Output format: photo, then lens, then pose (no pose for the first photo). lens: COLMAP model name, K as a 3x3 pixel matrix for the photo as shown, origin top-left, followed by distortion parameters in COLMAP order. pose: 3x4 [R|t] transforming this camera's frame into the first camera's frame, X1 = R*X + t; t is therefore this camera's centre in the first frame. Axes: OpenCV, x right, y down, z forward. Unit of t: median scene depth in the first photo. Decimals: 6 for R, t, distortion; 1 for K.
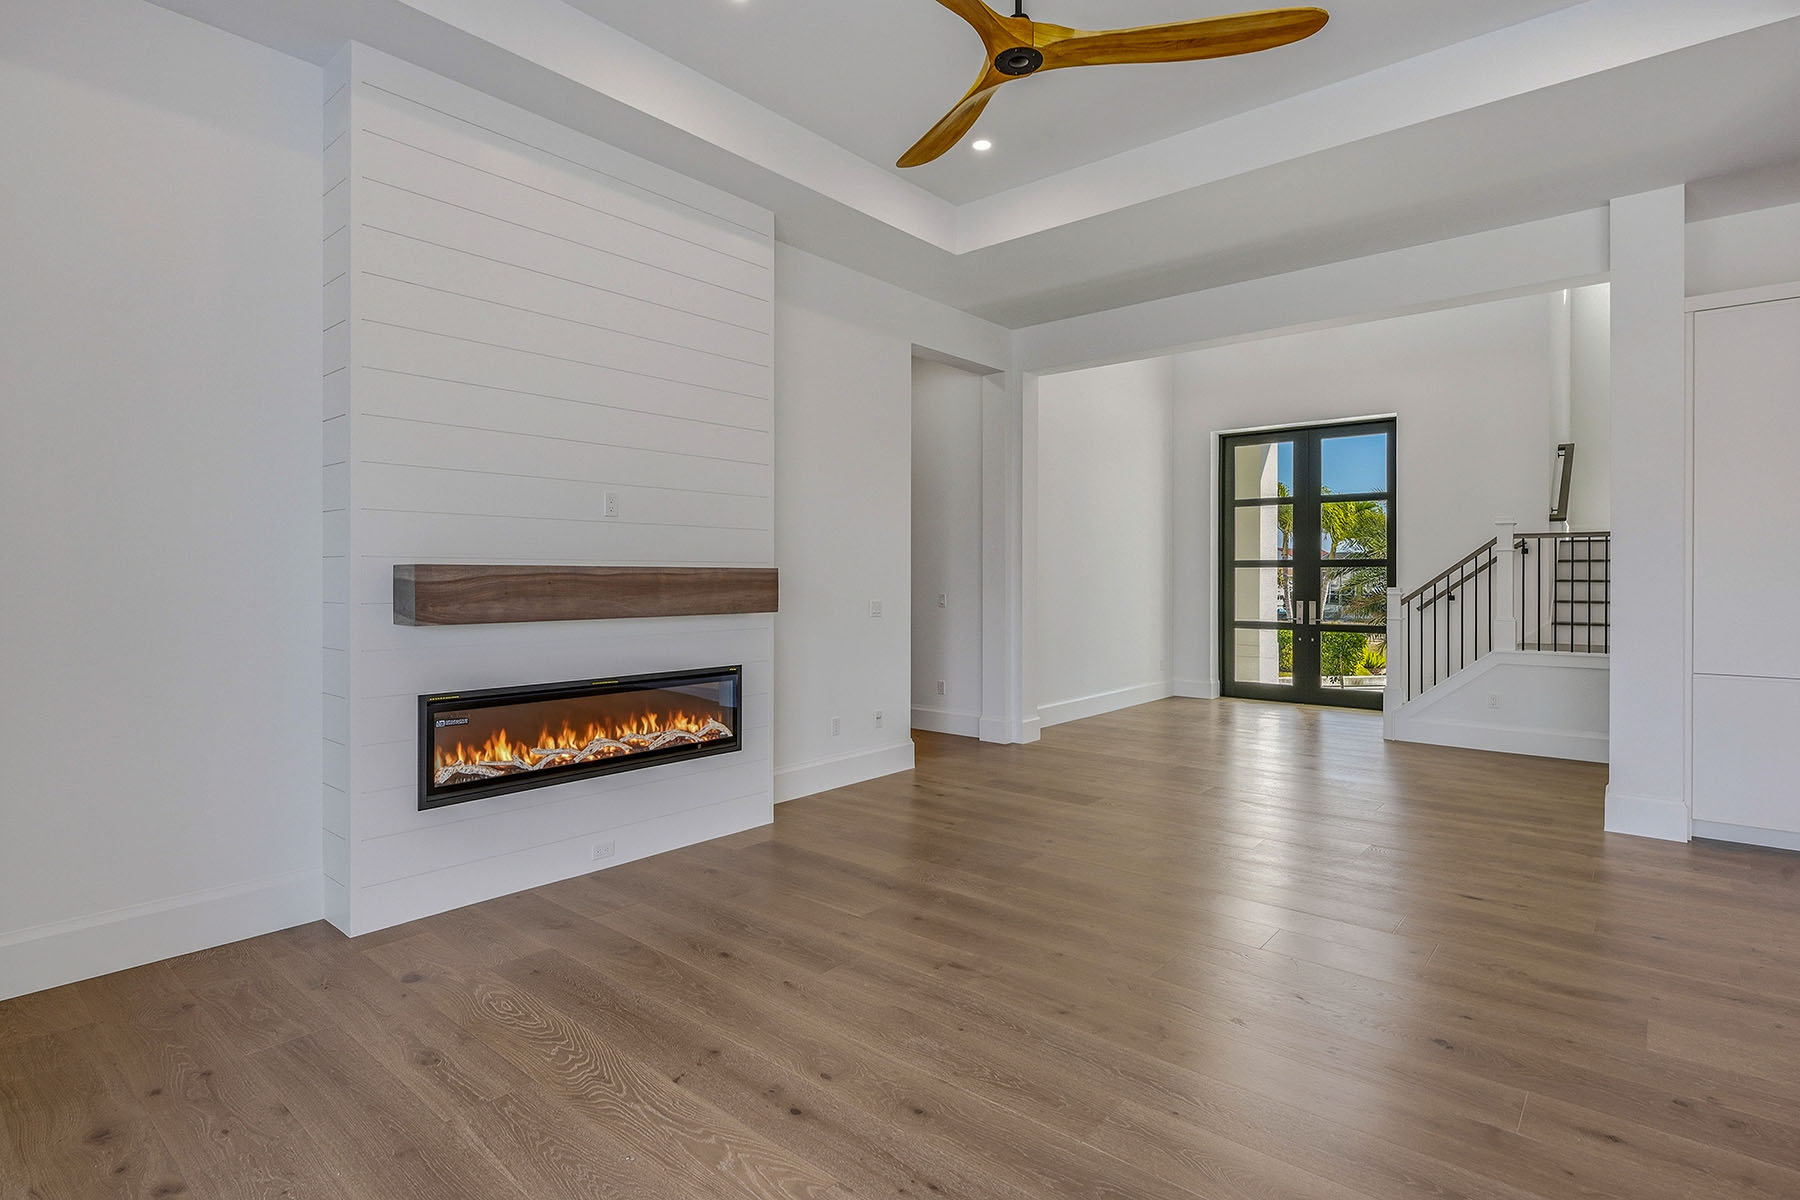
lens RADIAL K [[898.4, 0, 901.1], [0, 898.4, 582.8], [0, 0, 1]] dist [0.000573, -0.000191]
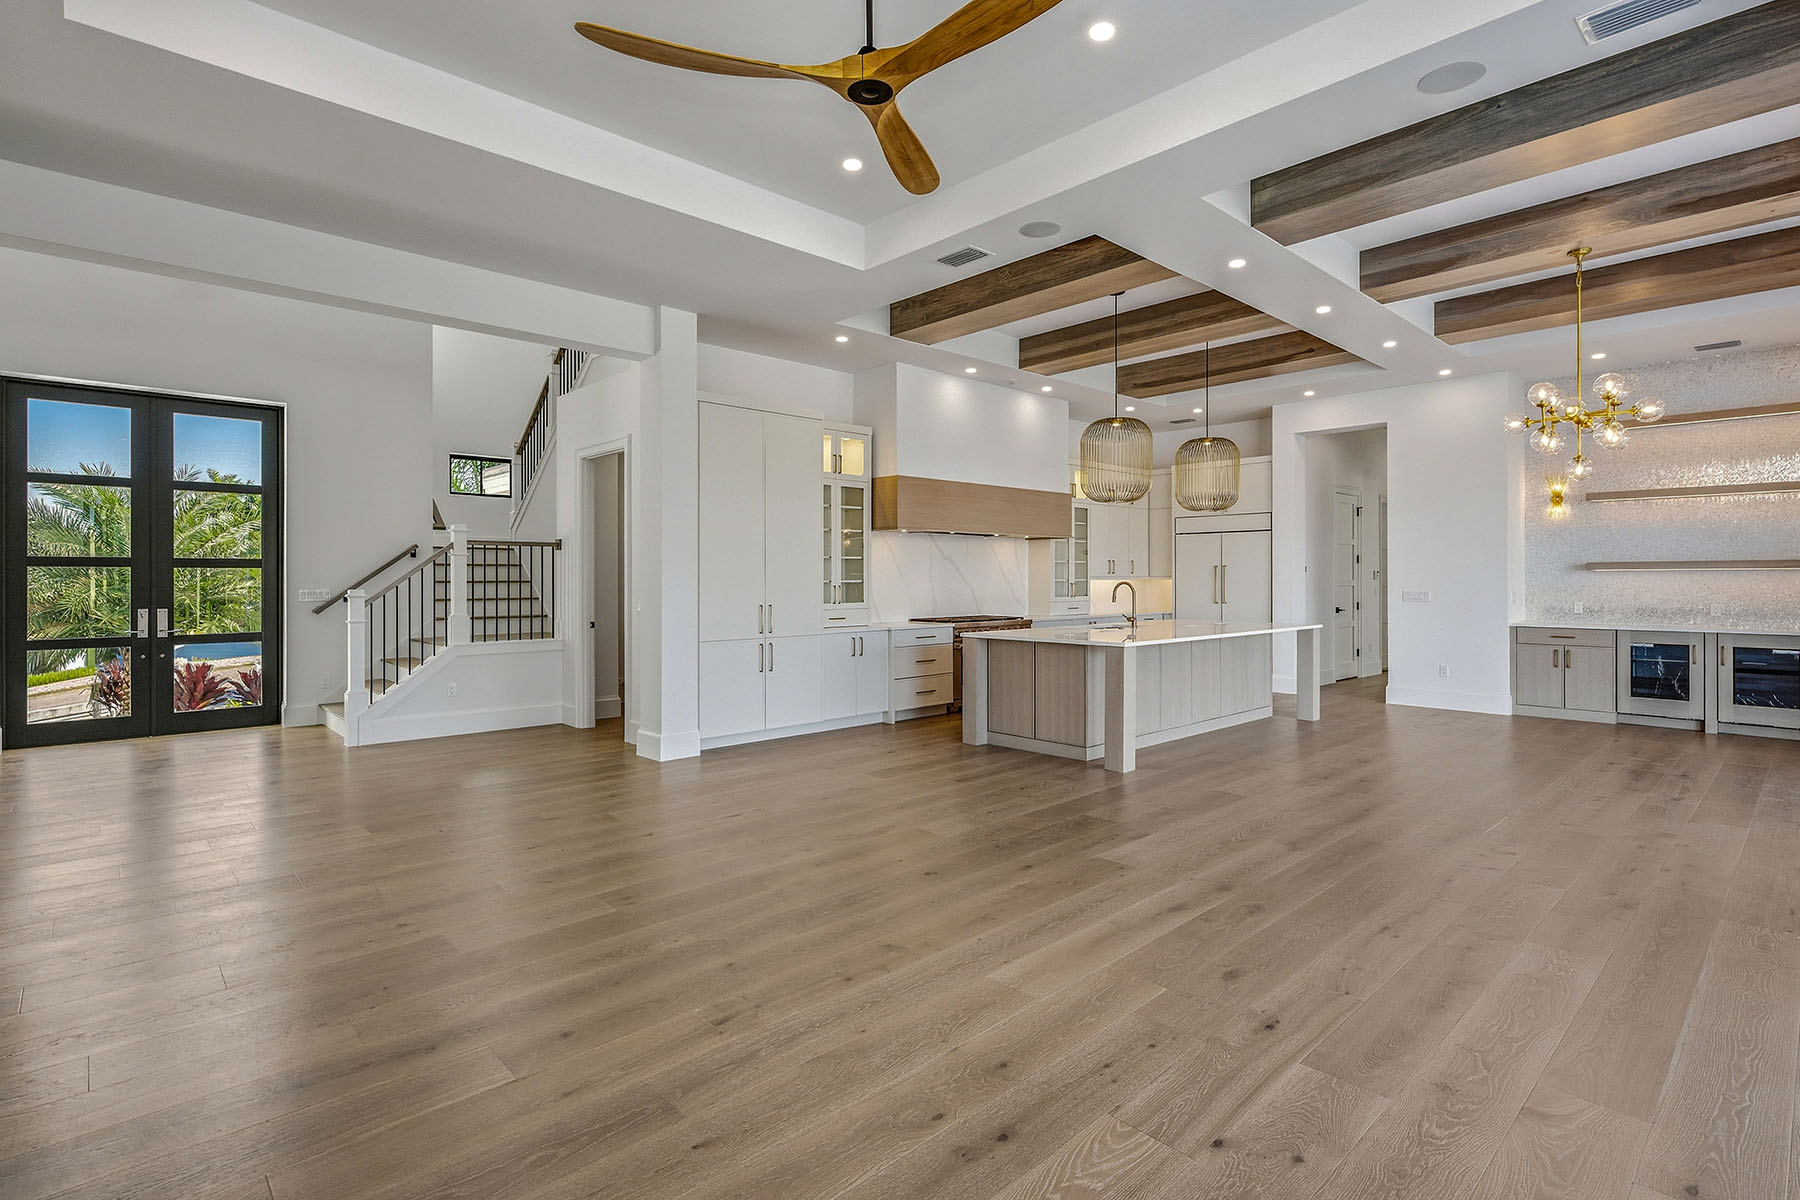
lens RADIAL K [[875.1, 0, 892.0], [0, 875.1, 590.0], [0, 0, 1]] dist [-0.001056, -0.000147]
pose [[0.117342, -0.014906, 0.992980, -0.379547], [0.009382, 0.999859, 0.013900, -0.002533], [-0.993047, 0.007685, 0.117465, 0.364558]]
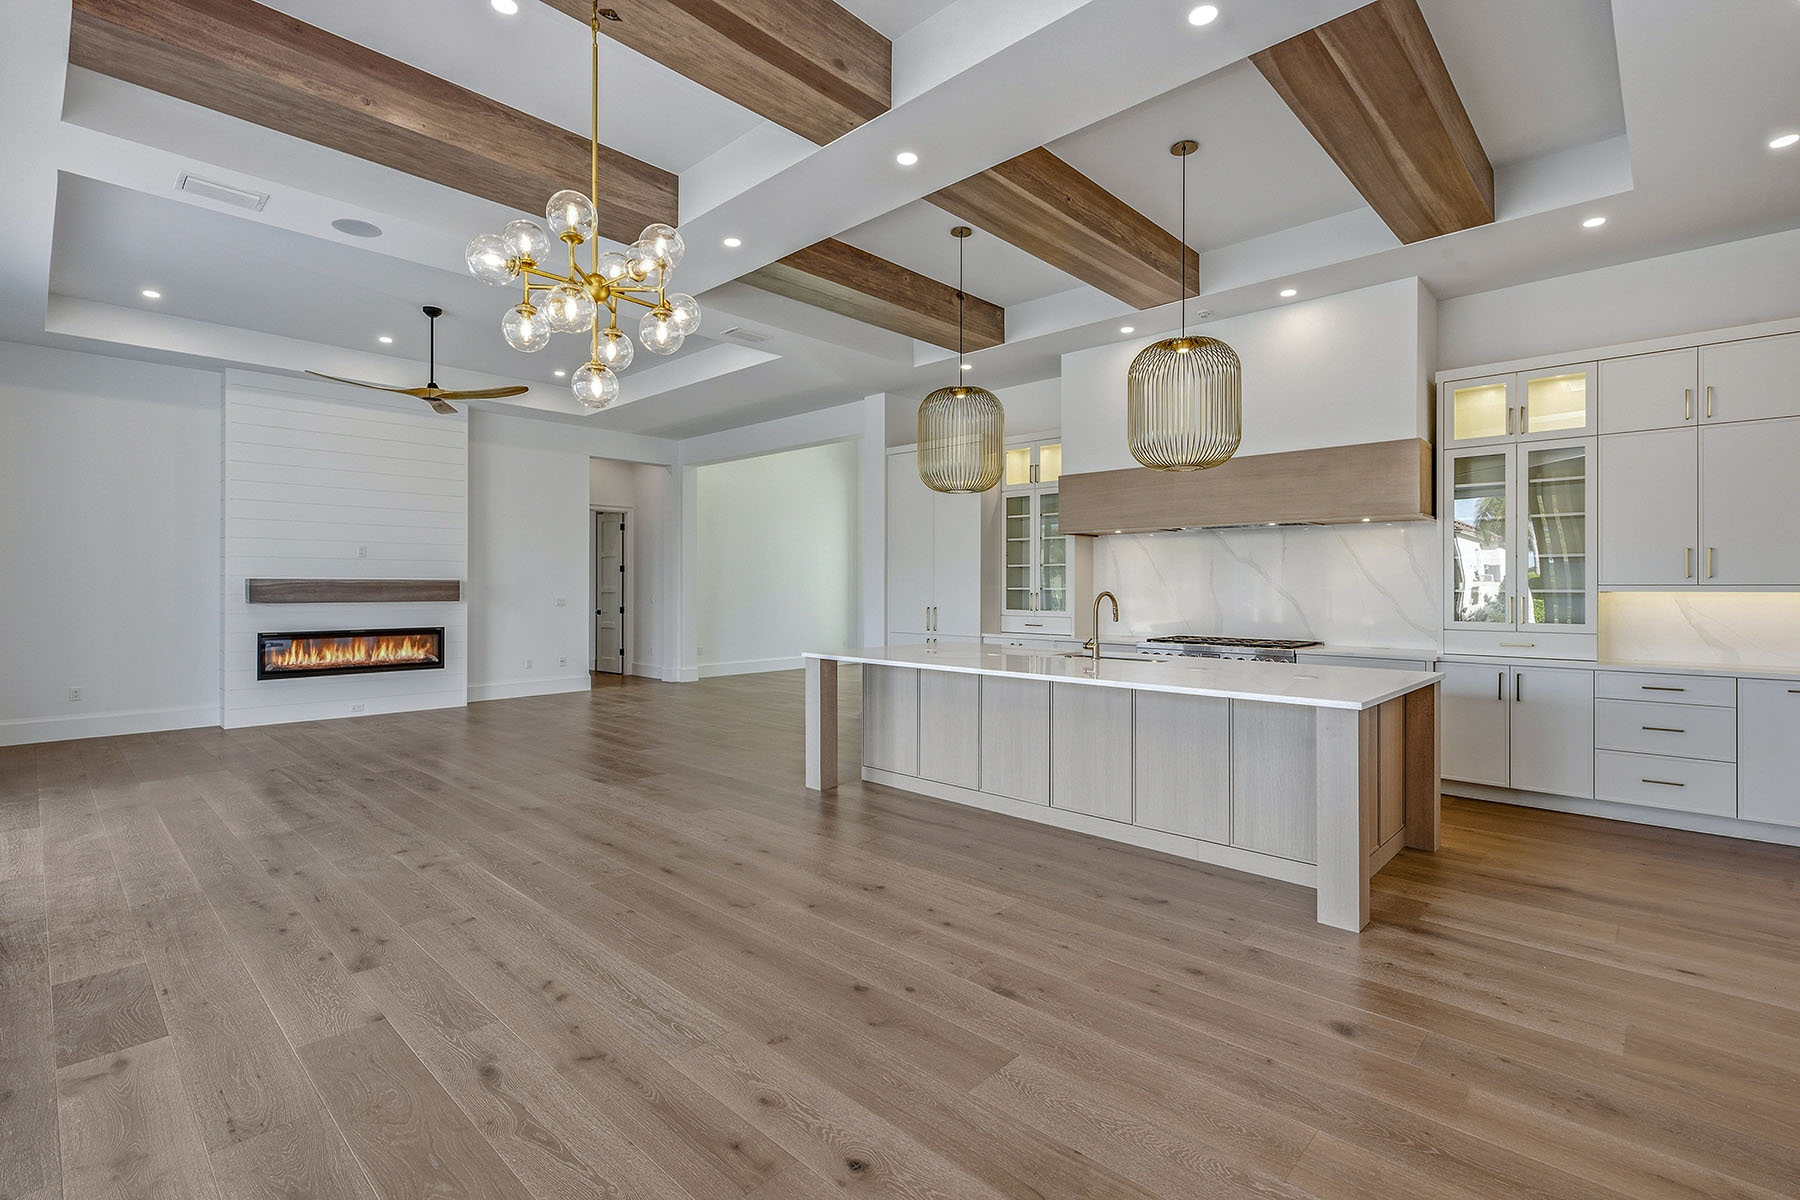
lens RADIAL K [[825.3, 0, 896.7], [0, 825.3, 592.0], [0, 0, 1]] dist [0.000893, 0.000152]
pose [[0.998792, 0.001445, -0.049116, 1.075133], [-0.001327, 0.999996, 0.002431, 0.005958], [0.049119, -0.002363, 0.998790, -0.943655]]
